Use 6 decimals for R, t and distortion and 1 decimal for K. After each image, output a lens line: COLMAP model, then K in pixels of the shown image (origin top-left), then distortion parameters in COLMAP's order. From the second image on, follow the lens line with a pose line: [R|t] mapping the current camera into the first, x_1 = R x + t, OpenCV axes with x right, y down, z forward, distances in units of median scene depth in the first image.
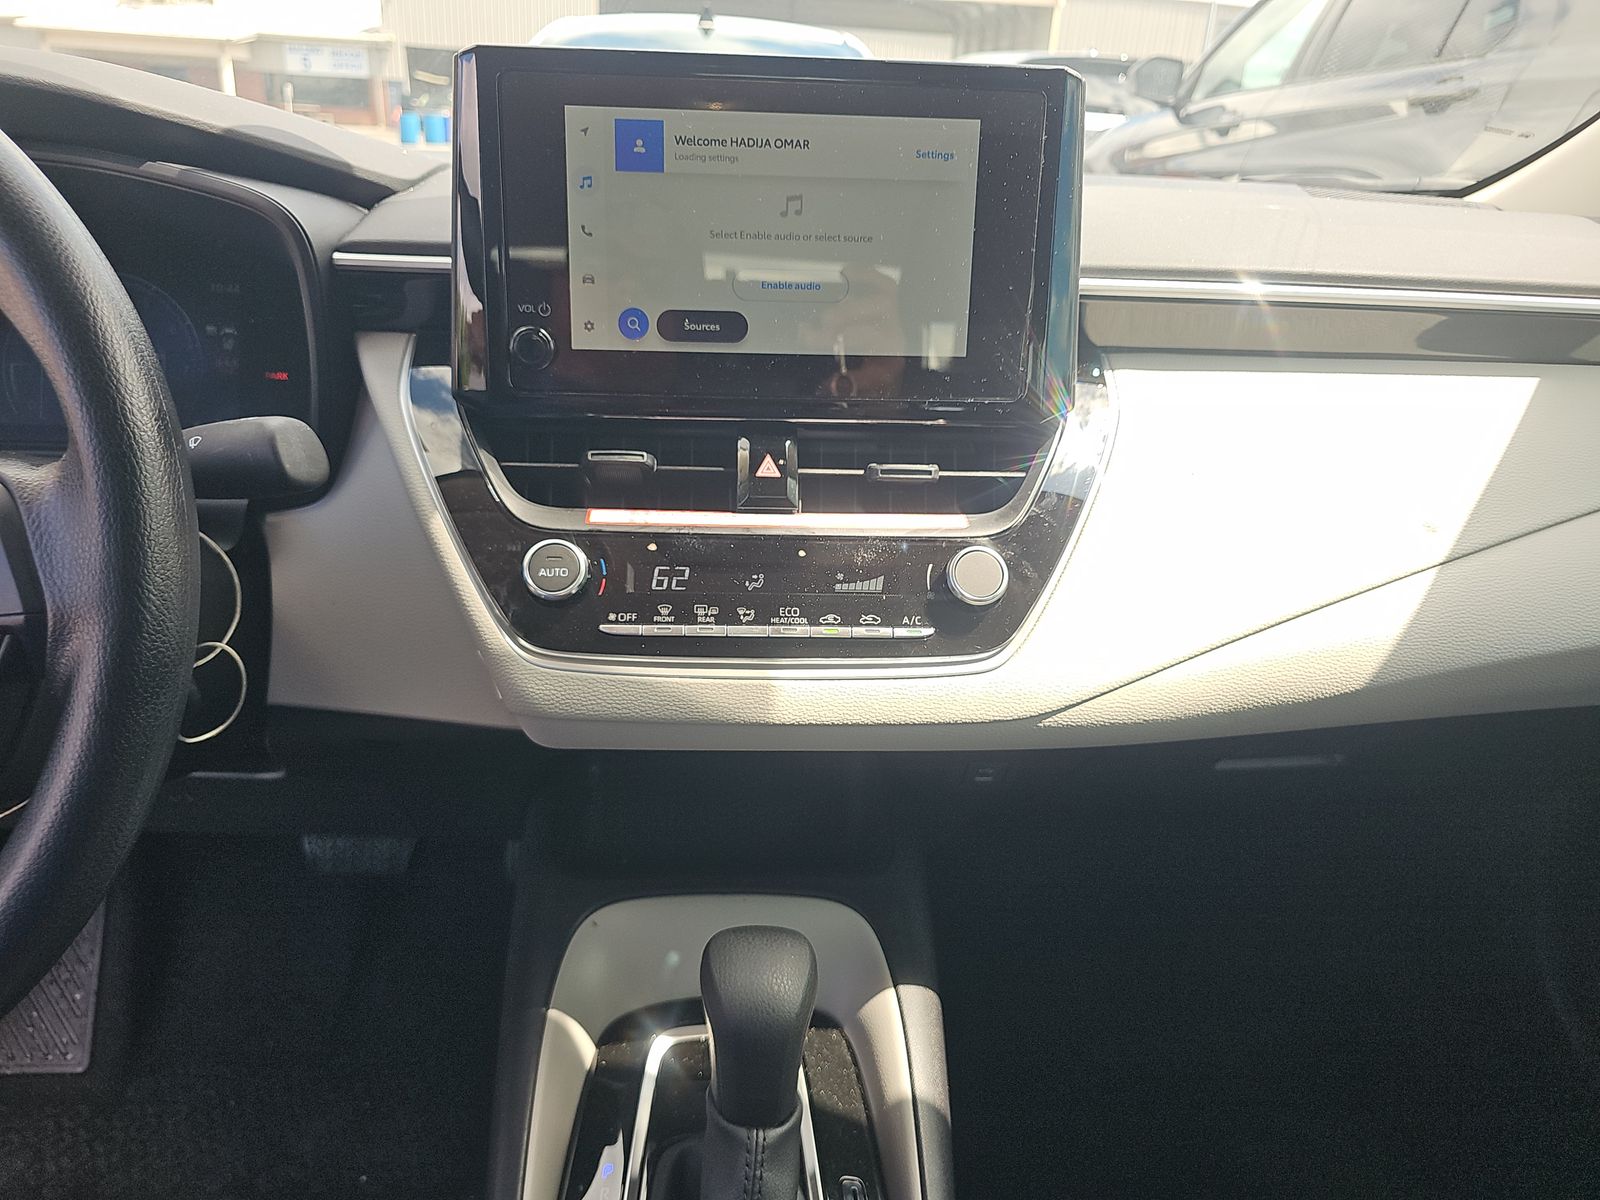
lens RADIAL K [[1069.8, 0, 816.9], [0, 1069.8, 561.4], [0, 0, 1]] dist [0.017349, -0.000298]
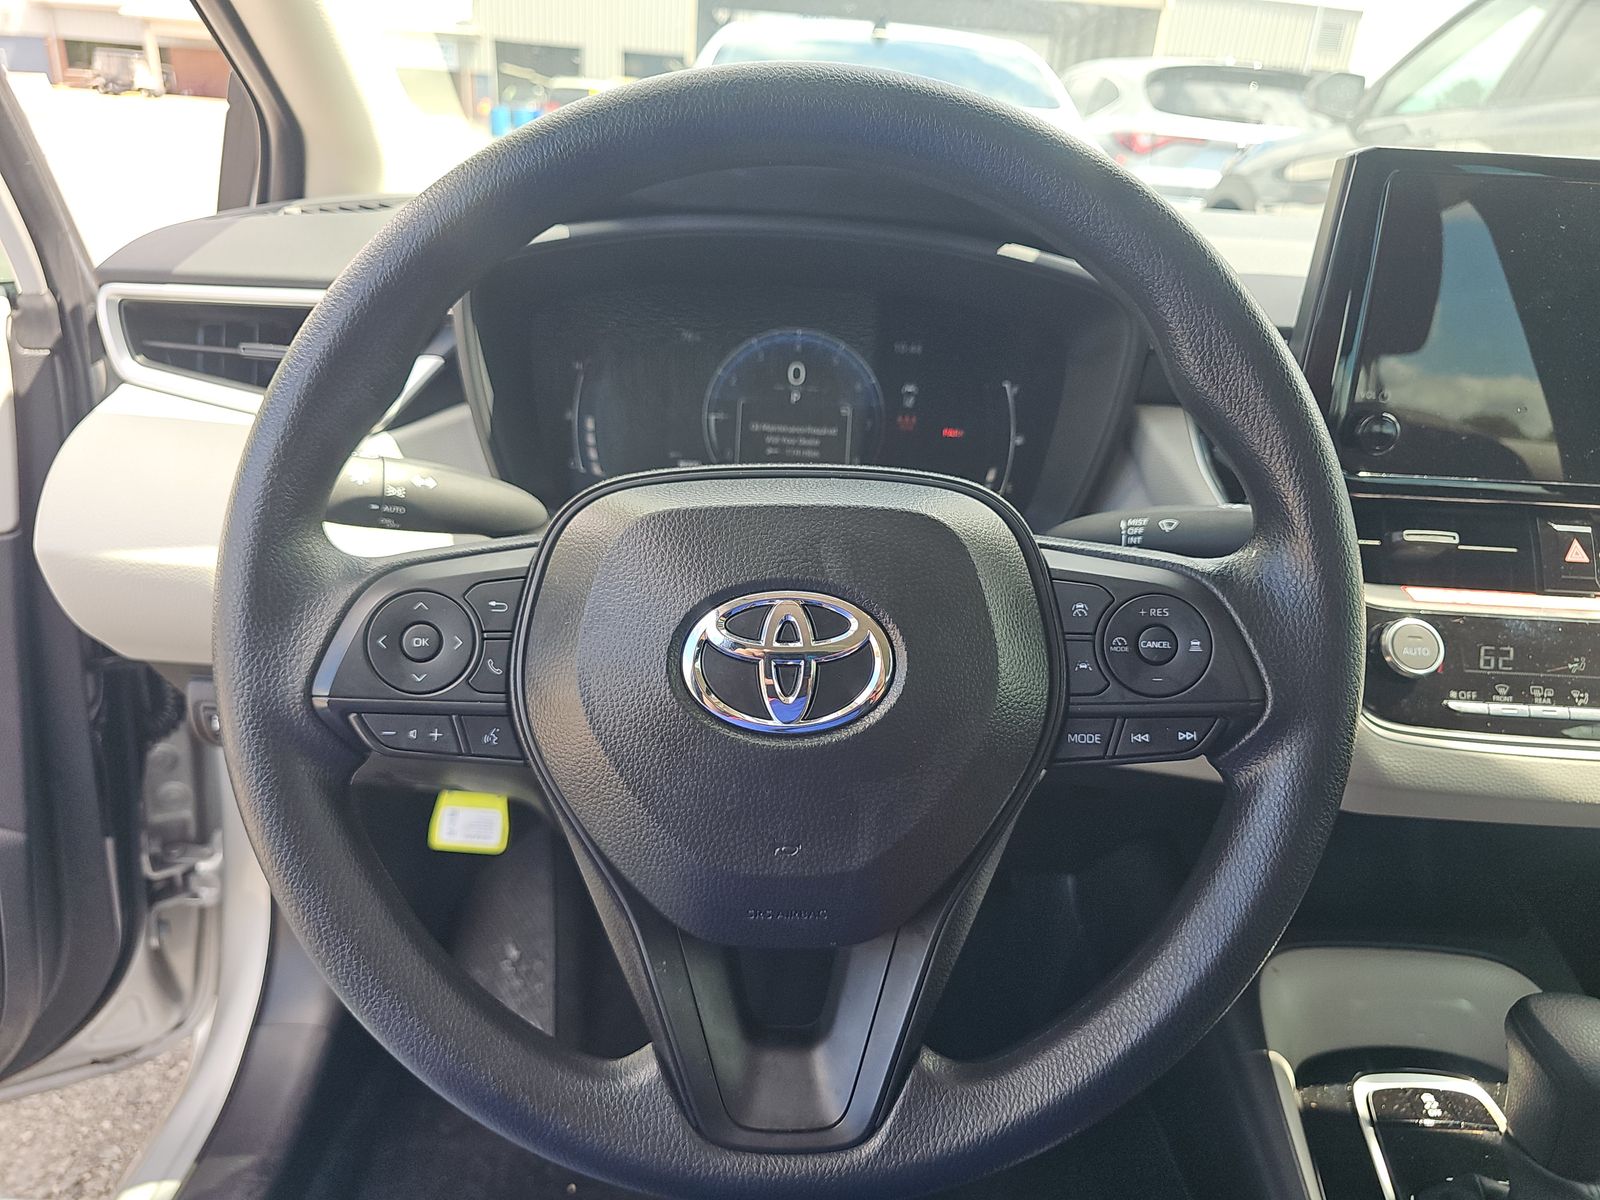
lens RADIAL K [[1069.8, 0, 799.5], [0, 1069.8, 597.3], [0, 0, 1]] dist [0.017349, -0.000298]
pose [[0.998321, 0.038249, -0.043492, -0.745767], [-0.036883, 0.998814, 0.031793, -0.049908], [0.044657, -0.030136, 0.998548, -0.070434]]
